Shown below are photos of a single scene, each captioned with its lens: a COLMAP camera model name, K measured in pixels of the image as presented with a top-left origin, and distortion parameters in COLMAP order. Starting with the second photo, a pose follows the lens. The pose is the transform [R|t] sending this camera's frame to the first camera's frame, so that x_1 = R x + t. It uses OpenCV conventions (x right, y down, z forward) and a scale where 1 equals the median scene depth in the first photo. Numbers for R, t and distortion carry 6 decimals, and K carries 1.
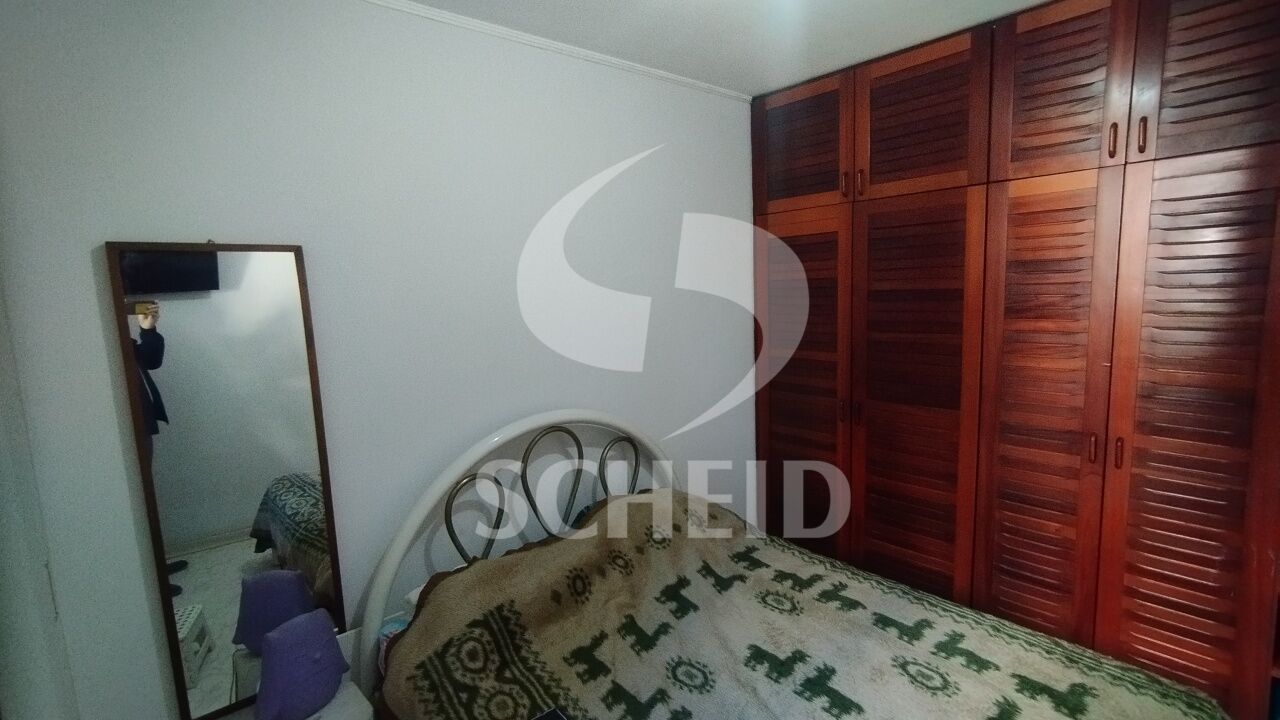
lens RADIAL K [[591.7, 0, 690.7], [0, 591.7, 364.7], [0, 0, 1]] dist [-0.001258, -0.000121]
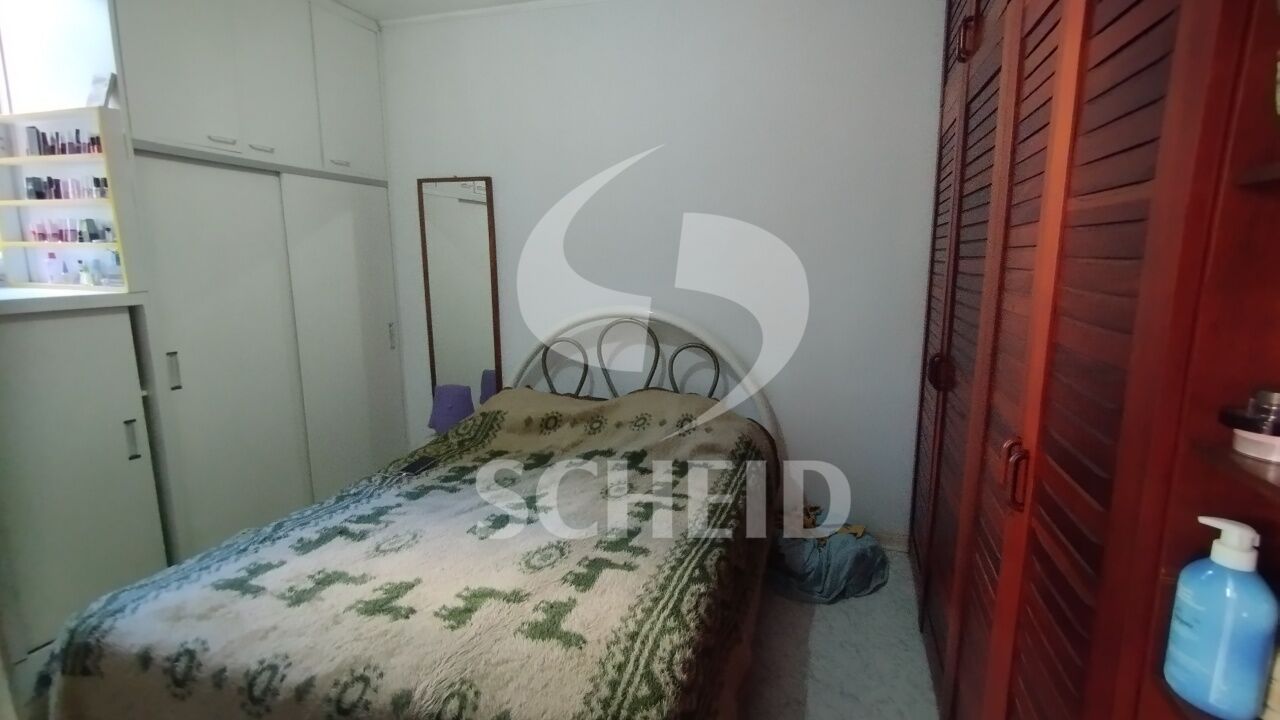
lens RADIAL K [[608.8, 0, 669.9], [0, 608.8, 365.2], [0, 0, 1]] dist [0.012457, -0.008126]
pose [[0.500160, 0.180325, -0.846949, 1.167929], [-0.130193, 0.982619, 0.132326, 0.027471], [0.856090, 0.044082, 0.514944, 0.548071]]
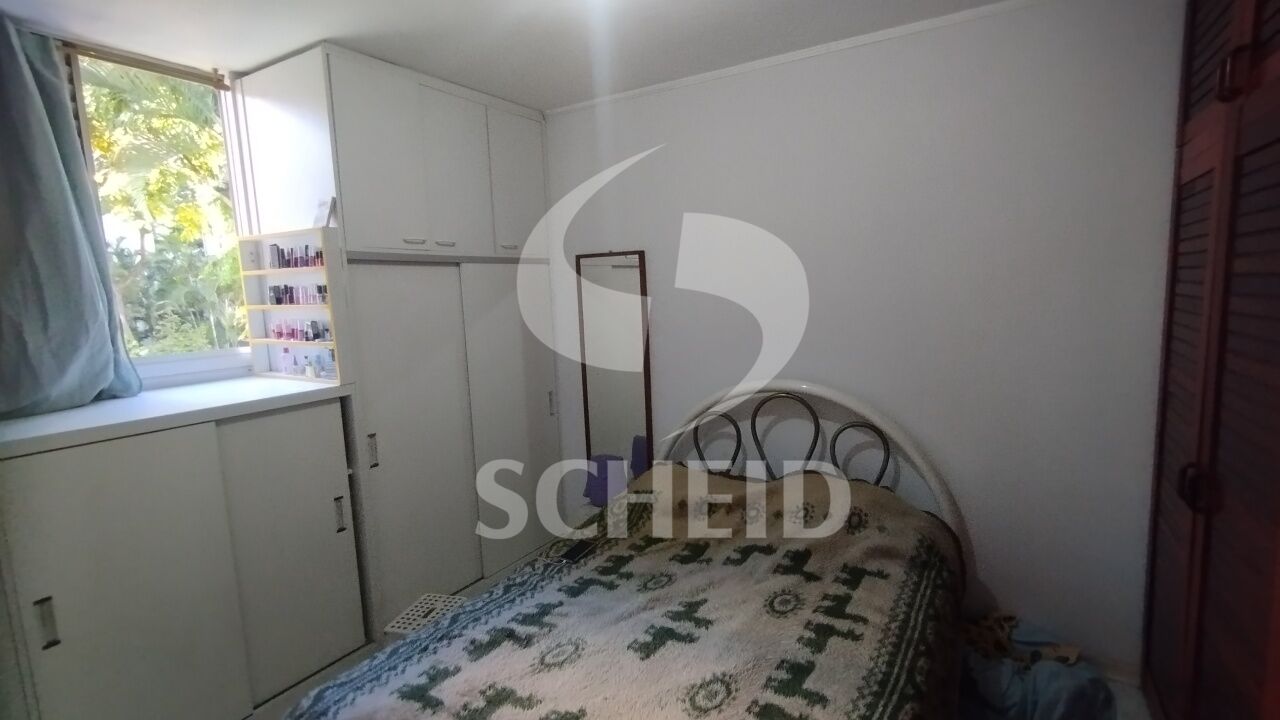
lens RADIAL K [[606.4, 0, 652.6], [0, 606.4, 364.8], [0, 0, 1]] dist [-0.004901, 0.000288]
pose [[0.272421, 0.141443, -0.951725, 1.058821], [-0.096694, 0.988153, 0.119180, -0.086496], [0.957307, 0.059559, 0.282870, 0.531808]]
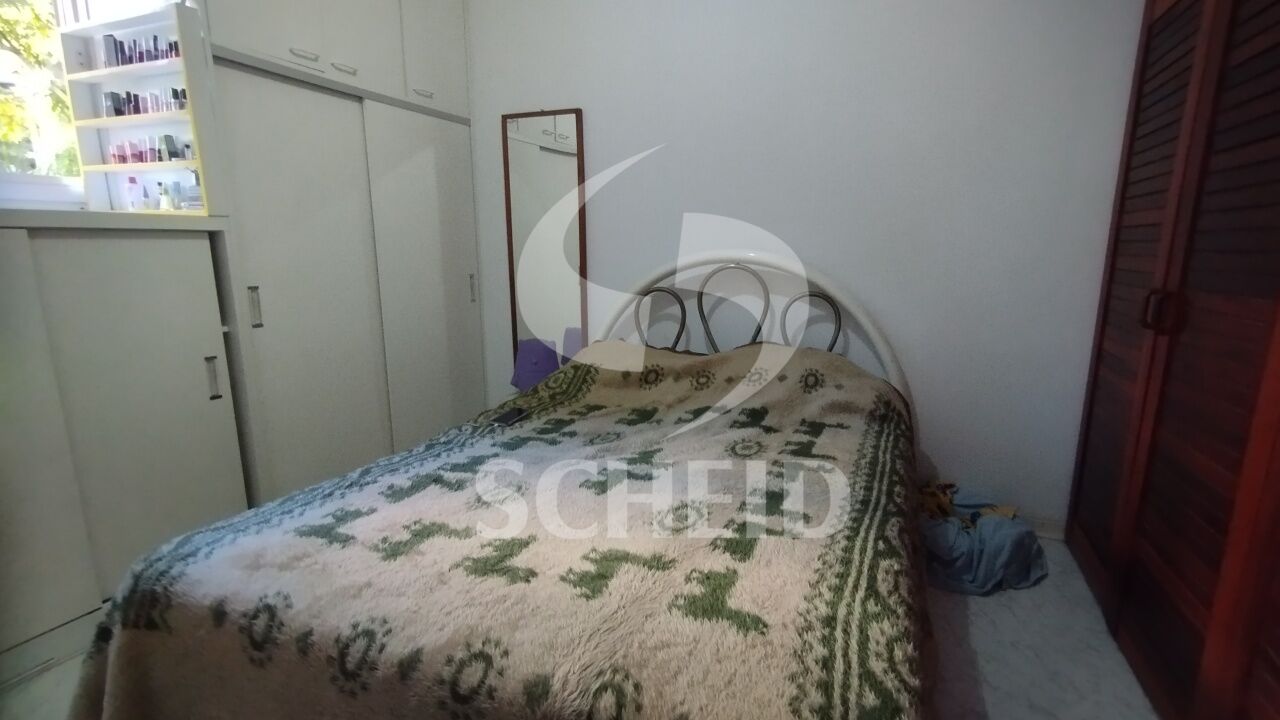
lens RADIAL K [[603.1, 0, 659.9], [0, 603.1, 371.9], [0, 0, 1]] dist [-0.001191, -0.000140]
pose [[0.413894, 0.212788, -0.885106, 0.945892], [-0.132917, 0.976003, 0.172485, 0.162697], [0.900569, 0.046255, 0.432245, 0.525563]]
